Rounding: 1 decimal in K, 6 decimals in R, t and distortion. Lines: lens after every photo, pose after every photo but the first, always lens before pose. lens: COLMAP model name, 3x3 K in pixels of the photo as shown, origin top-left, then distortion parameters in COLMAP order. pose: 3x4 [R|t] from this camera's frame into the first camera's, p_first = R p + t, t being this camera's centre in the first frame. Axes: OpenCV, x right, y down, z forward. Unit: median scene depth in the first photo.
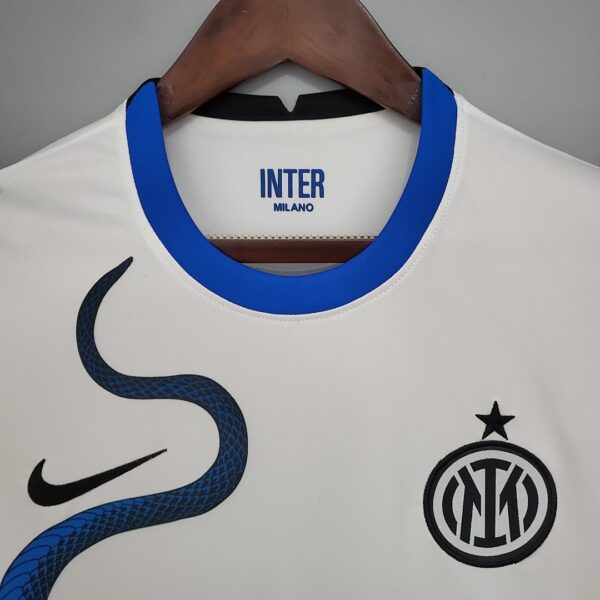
lens RADIAL K [[679.9, 0, 295.9], [0, 679.9, 304.3], [0, 0, 1]] dist [0.010549, 0.000000]
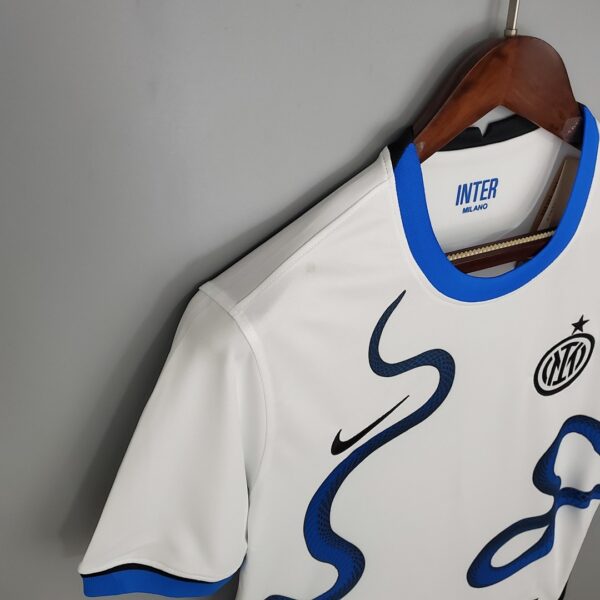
lens RADIAL K [[679.9, 0, 304.5], [0, 679.9, 297.8], [0, 0, 1]] dist [0.010549, 0.000000]
pose [[0.876111, -0.246081, 0.414576, -0.942810], [-0.002406, 0.857679, 0.514180, -0.718268], [-0.482103, -0.451476, 0.750830, 0.108967]]
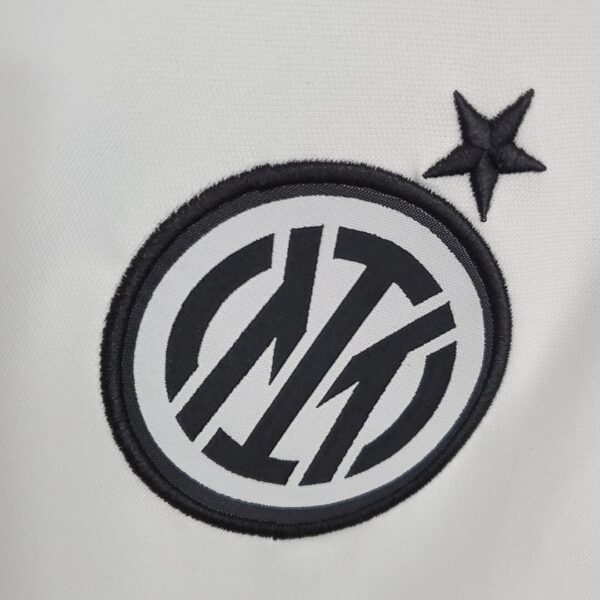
lens RADIAL K [[679.9, 0, 297.7], [0, 679.9, 301.0], [0, 0, 1]] dist [0.010549, 0.000000]
pose [[0.787812, 0.477232, 0.389360, 0.139093], [-0.551707, 0.827820, 0.101652, 0.238724], [-0.273809, -0.294895, 0.915459, 0.715731]]
